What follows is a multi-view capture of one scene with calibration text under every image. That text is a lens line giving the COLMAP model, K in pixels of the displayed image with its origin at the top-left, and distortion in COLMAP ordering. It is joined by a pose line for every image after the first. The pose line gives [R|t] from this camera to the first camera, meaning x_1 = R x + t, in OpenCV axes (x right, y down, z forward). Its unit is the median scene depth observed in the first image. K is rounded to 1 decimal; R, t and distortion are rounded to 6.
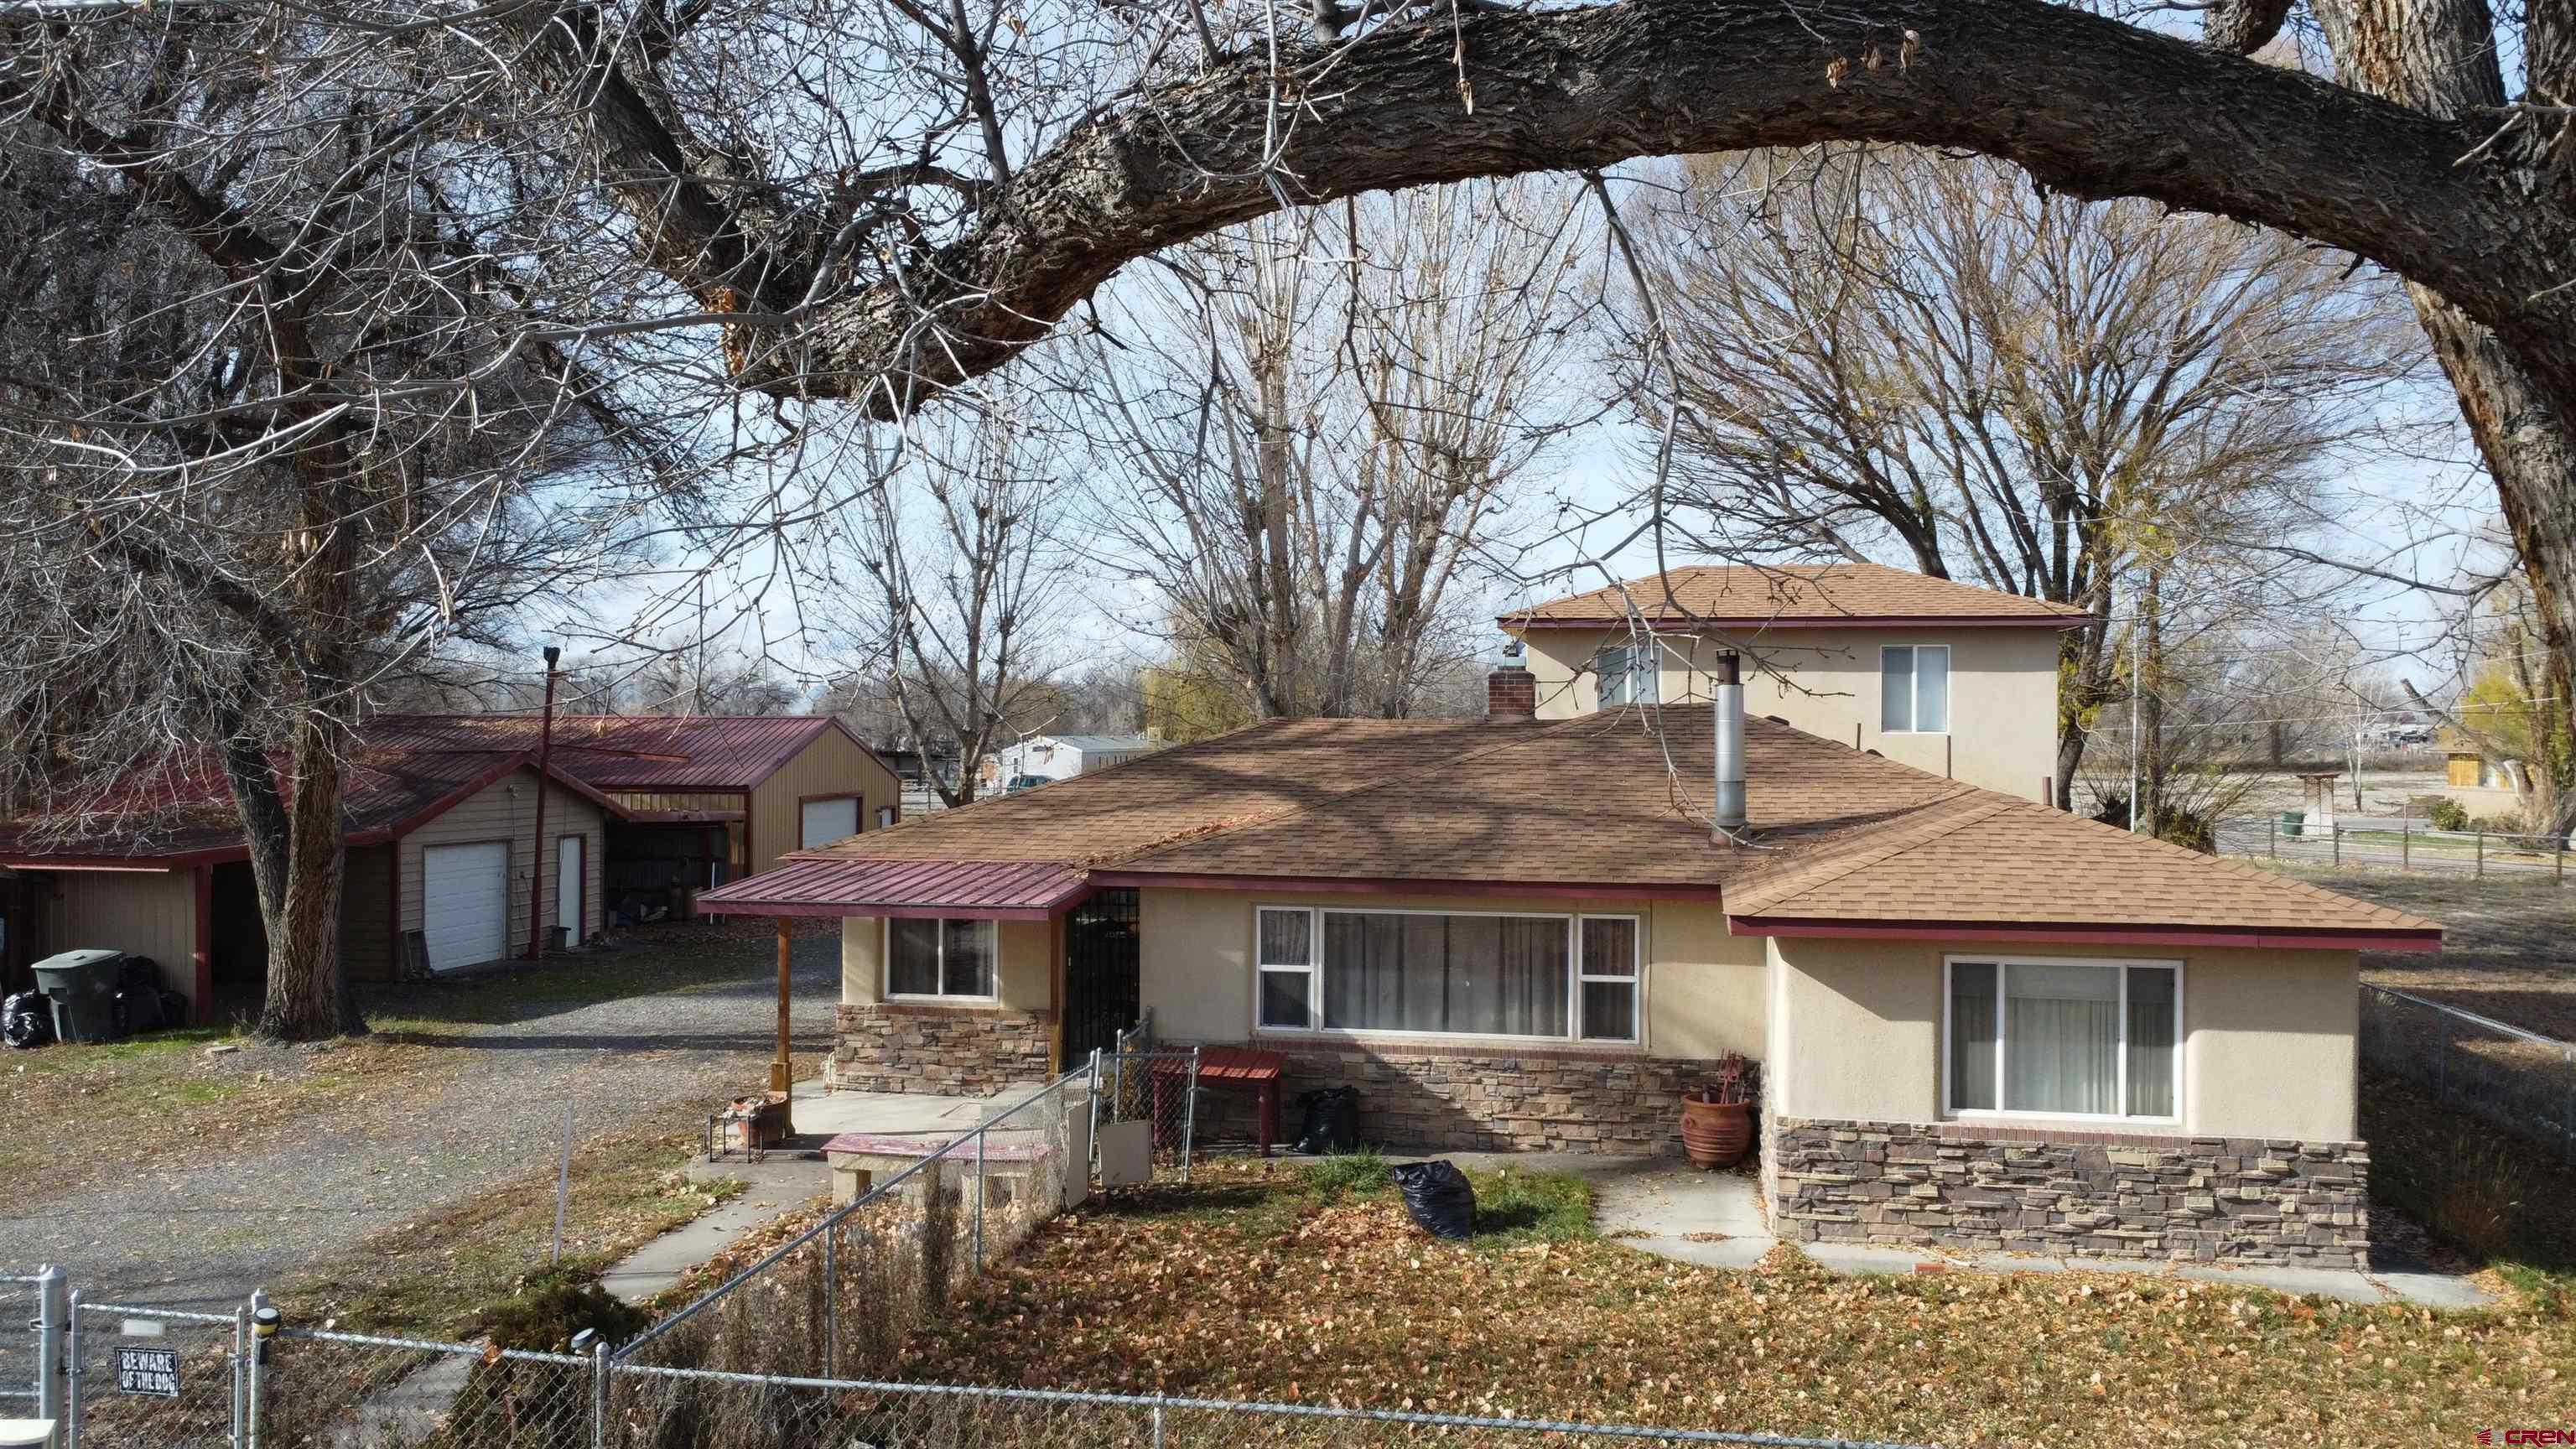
lens RADIAL K [[1943.6, 0, 1294.4], [0, 1943.6, 725.9], [0, 0, 1]] dist [0.001076, -0.005976]
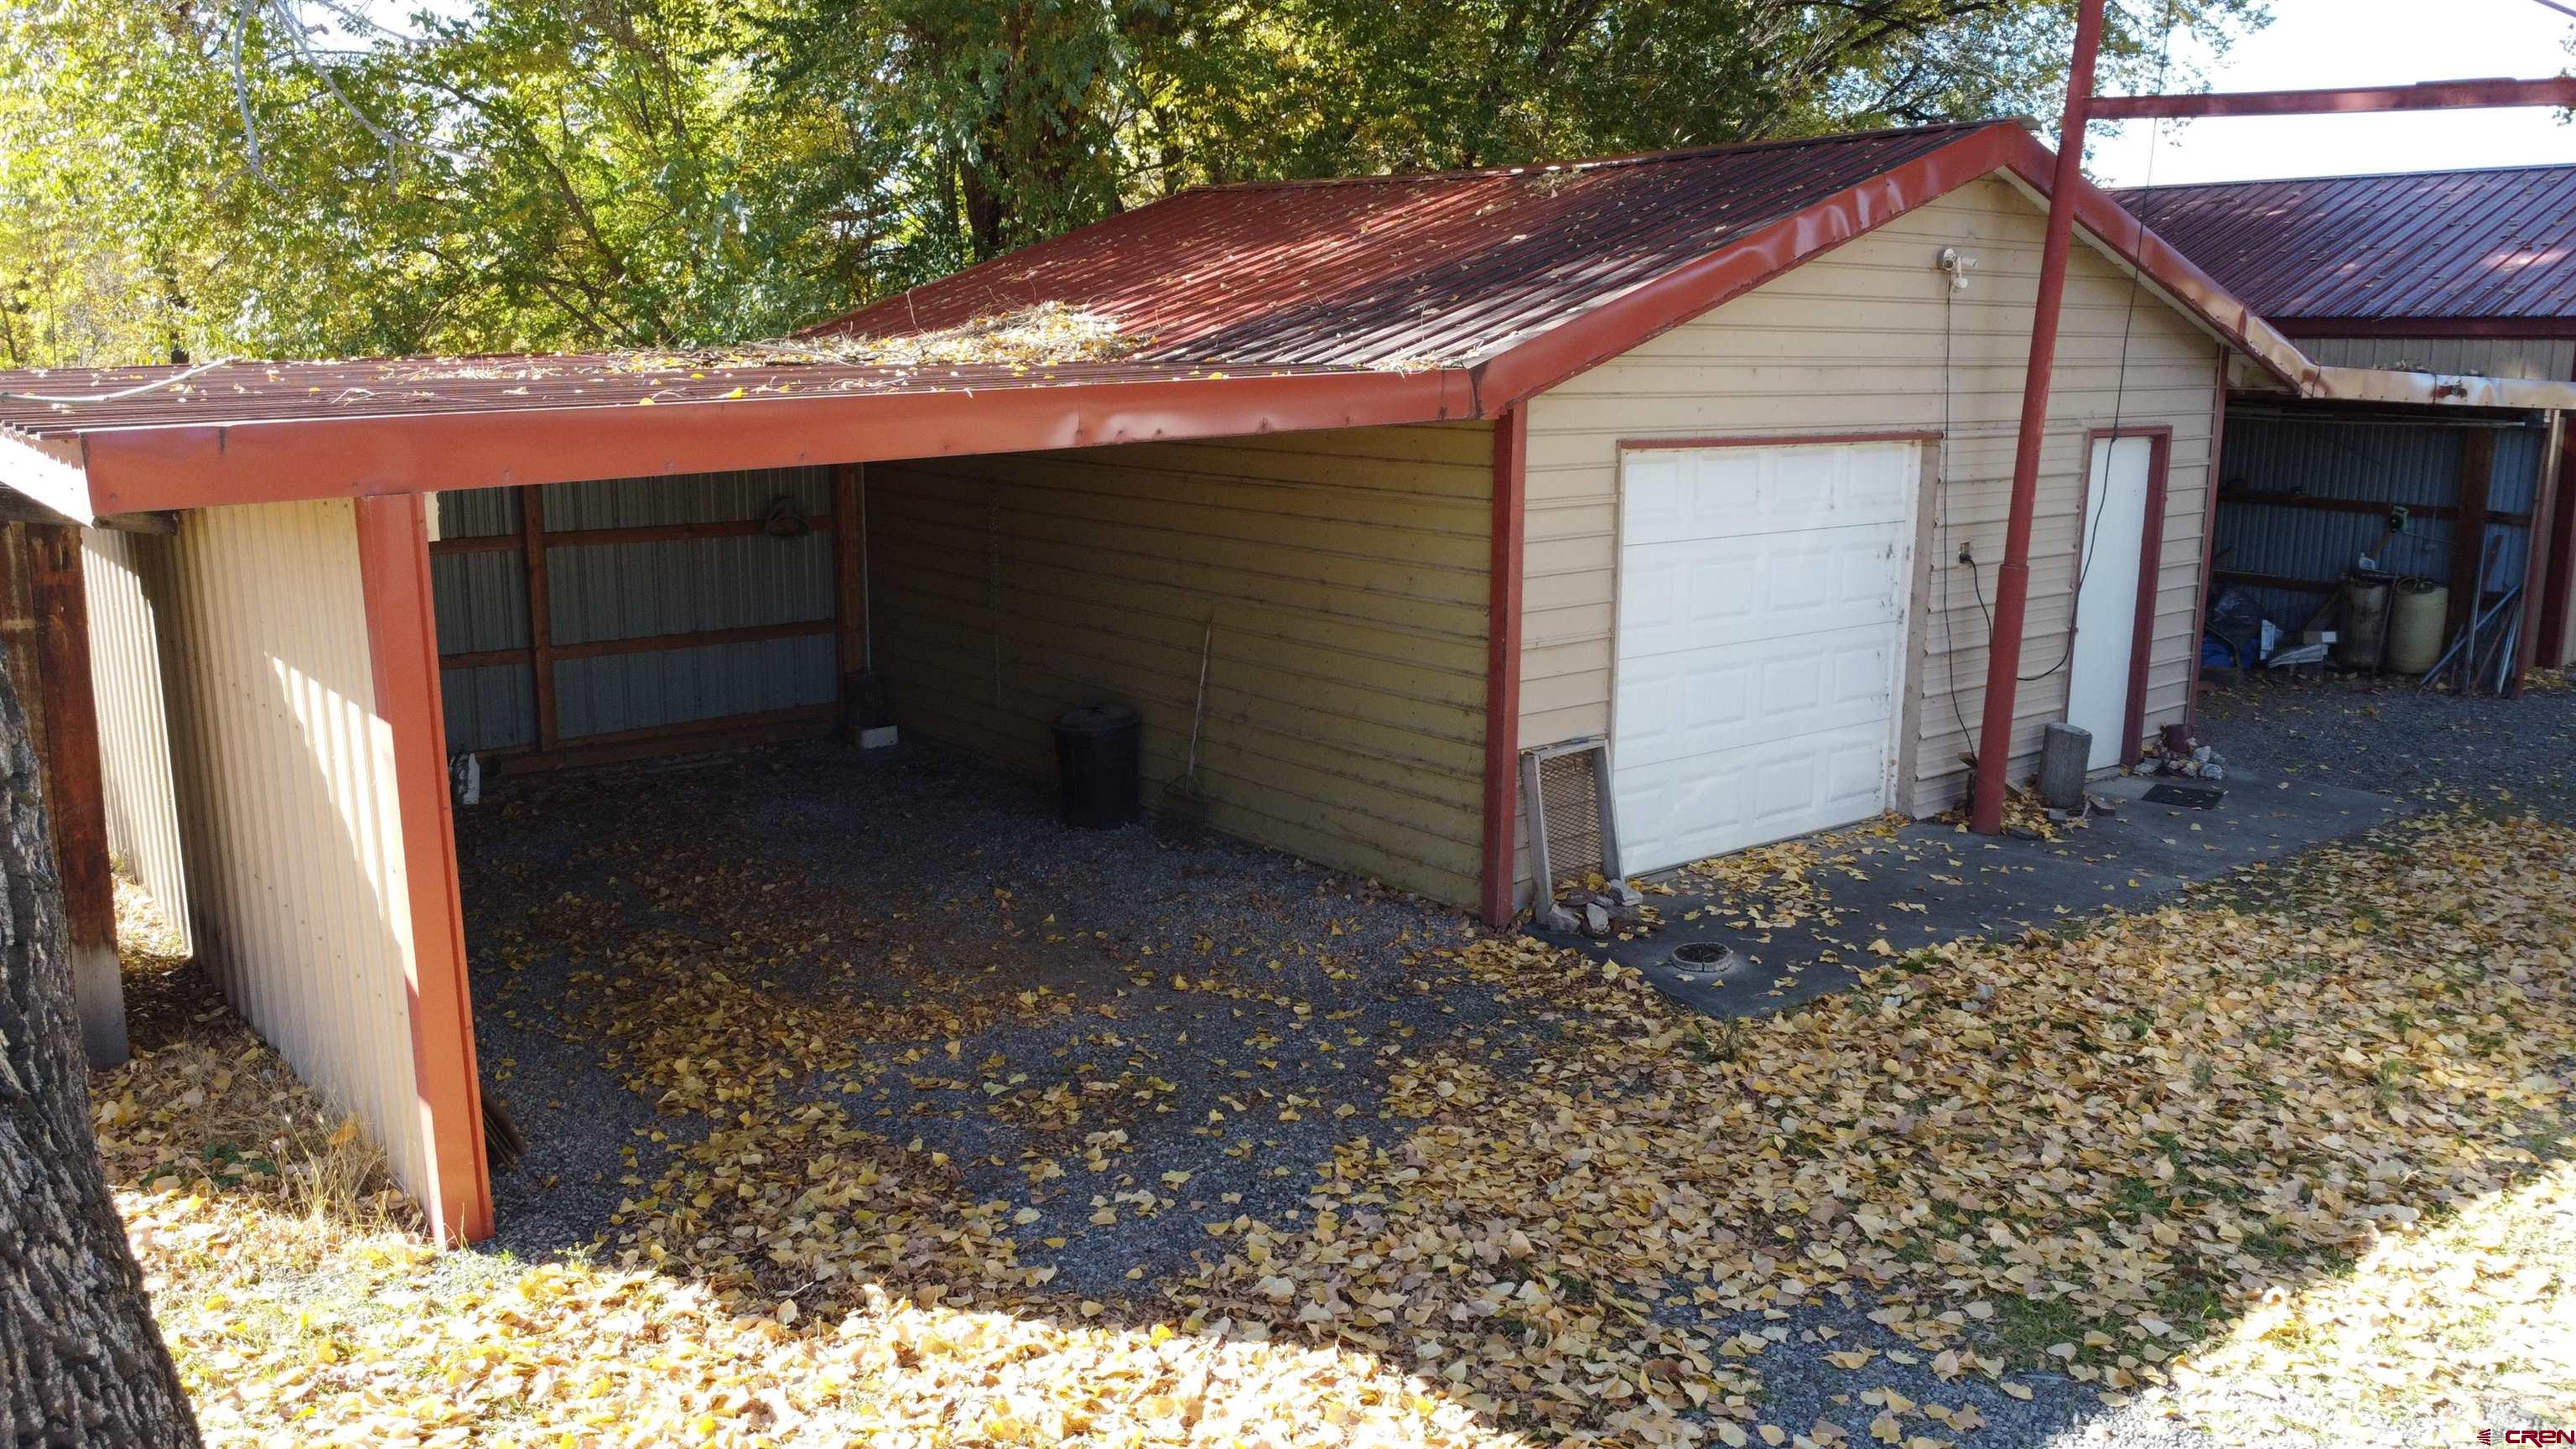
lens RADIAL K [[1943.6, 0, 1294.4], [0, 1943.6, 725.9], [0, 0, 1]] dist [0.001076, -0.005976]
pose [[0.754499, 0.133629, -0.642553, -0.459502], [-0.003569, 0.979873, 0.199589, 0.070898], [0.656291, -0.148296, 0.739790, 1.161333]]
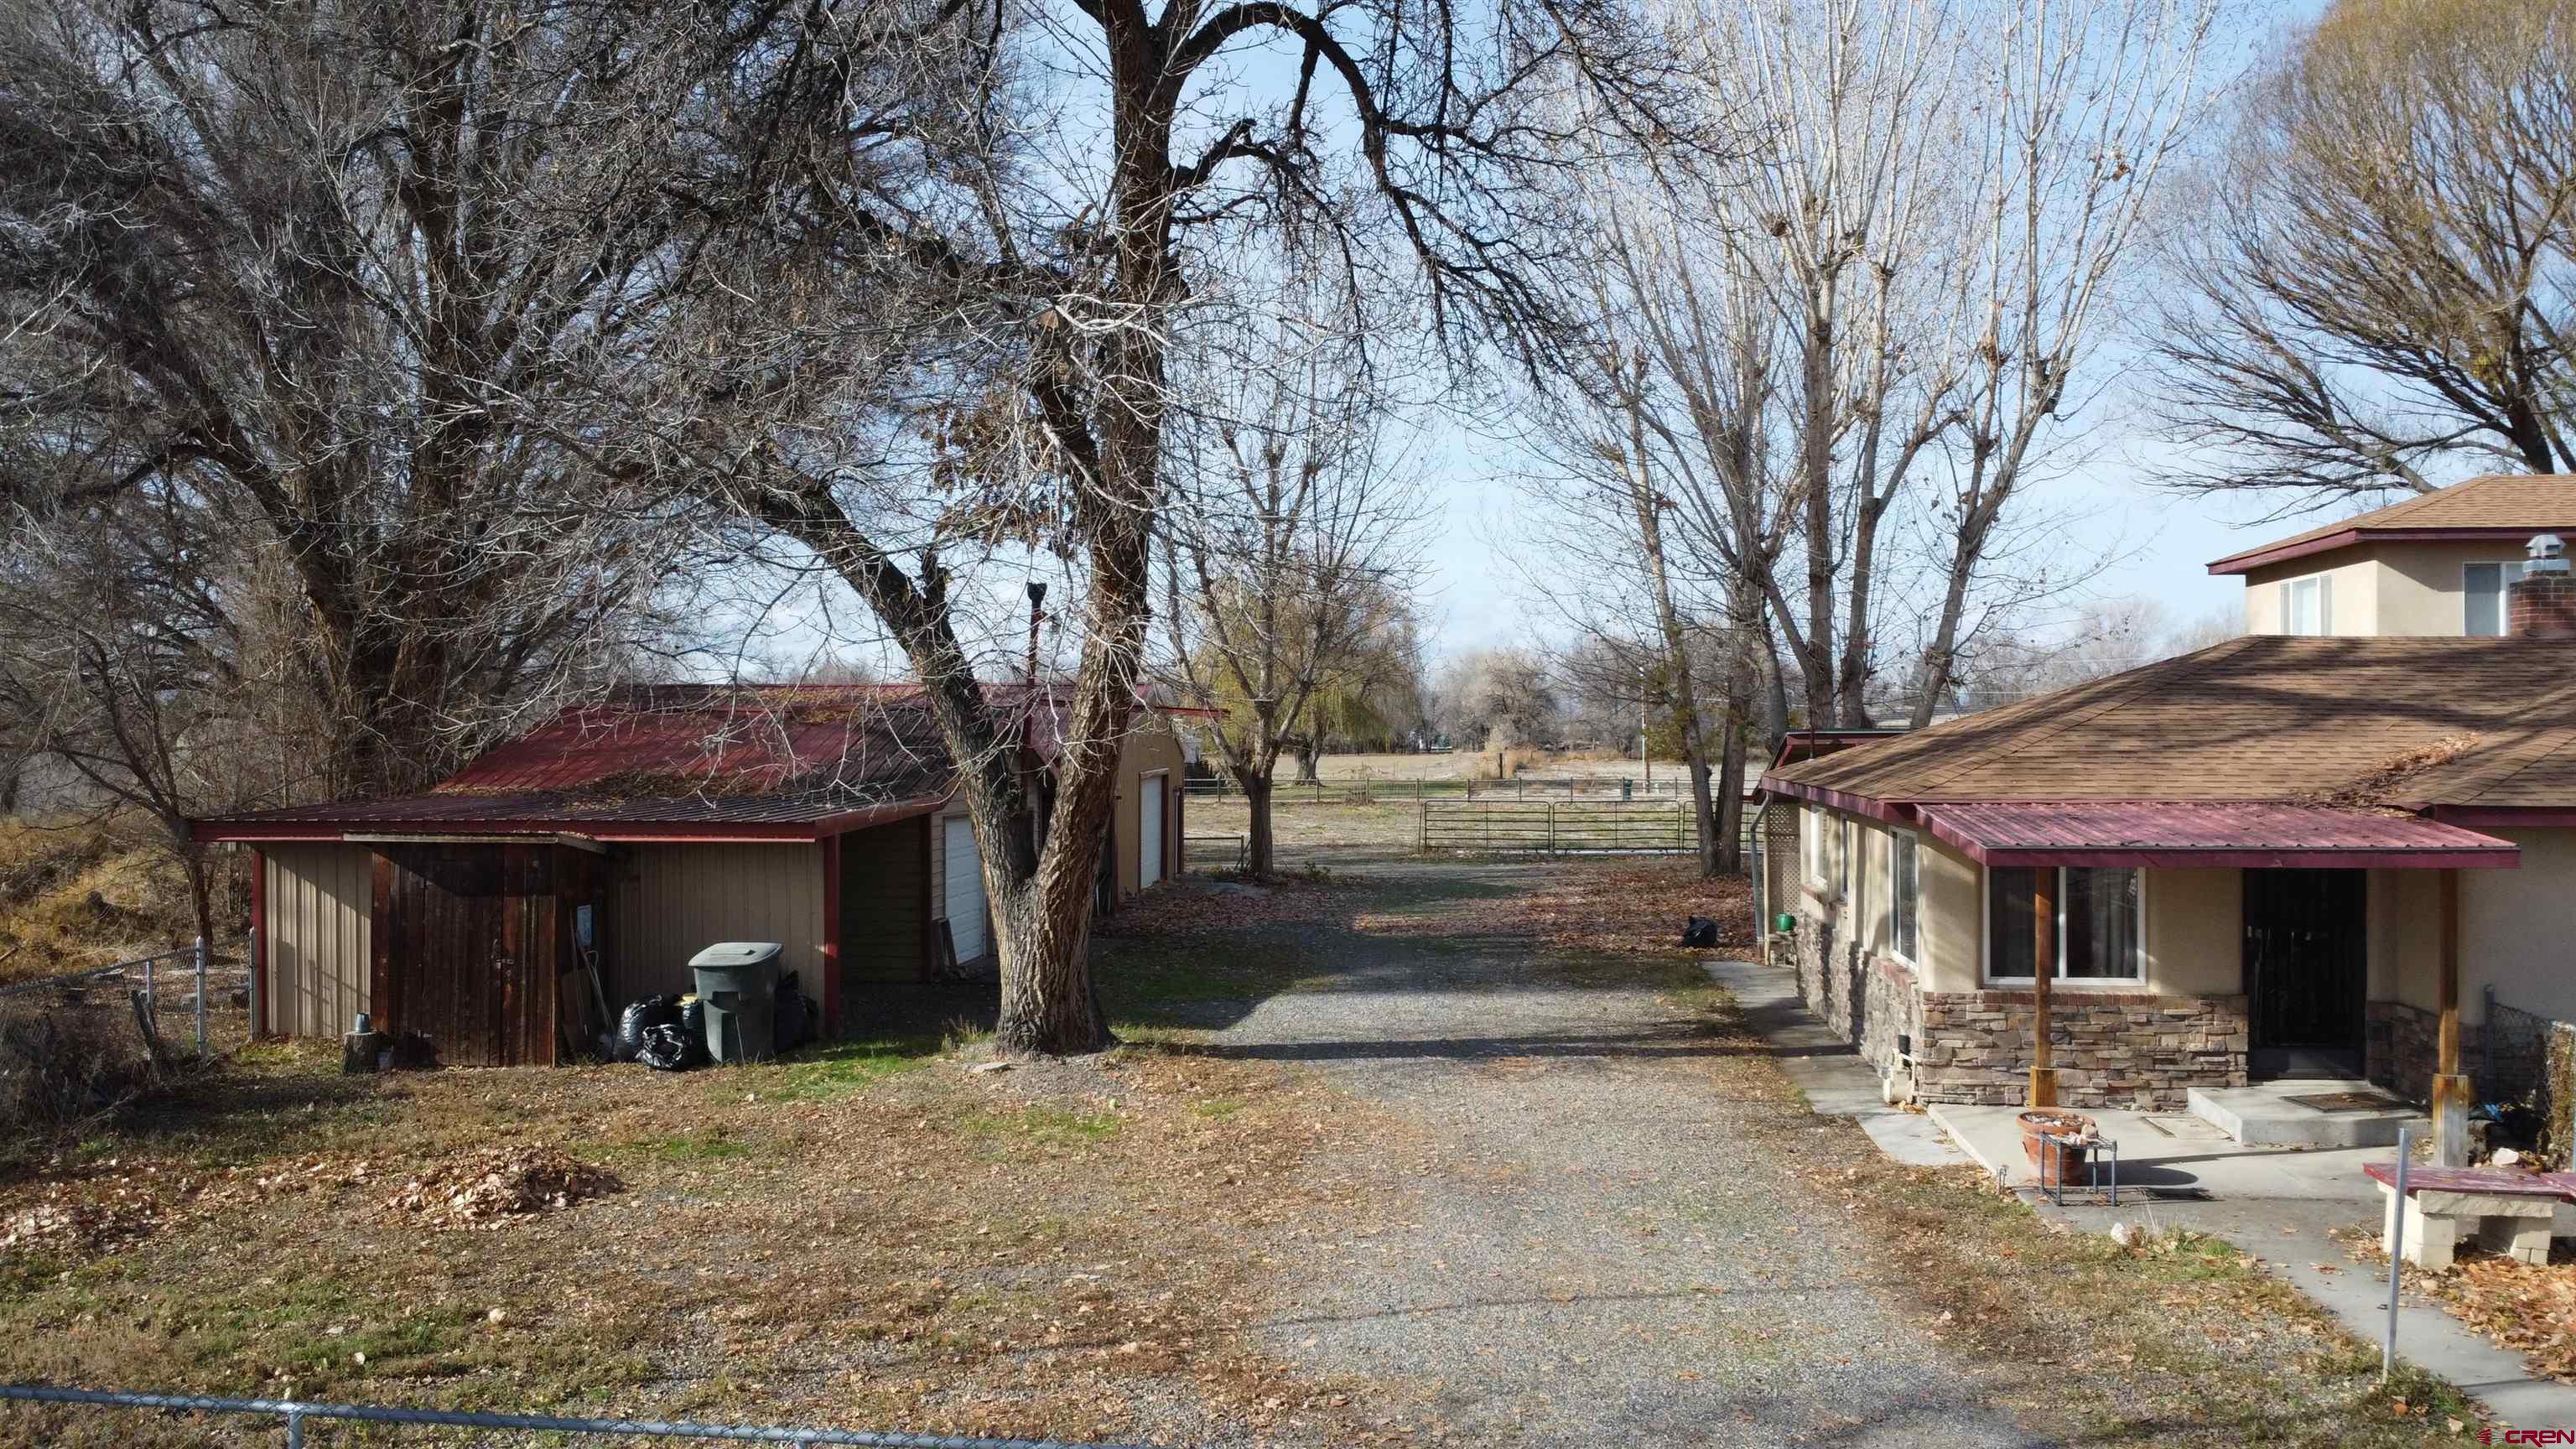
lens RADIAL K [[1943.6, 0, 1294.4], [0, 1943.6, 725.9], [0, 0, 1]] dist [0.001076, -0.005976]
pose [[0.997124, -0.005318, 0.075596, -0.553772], [0.005465, 0.999984, -0.001738, 0.038486], [-0.075585, 0.002146, 0.997137, 0.256021]]
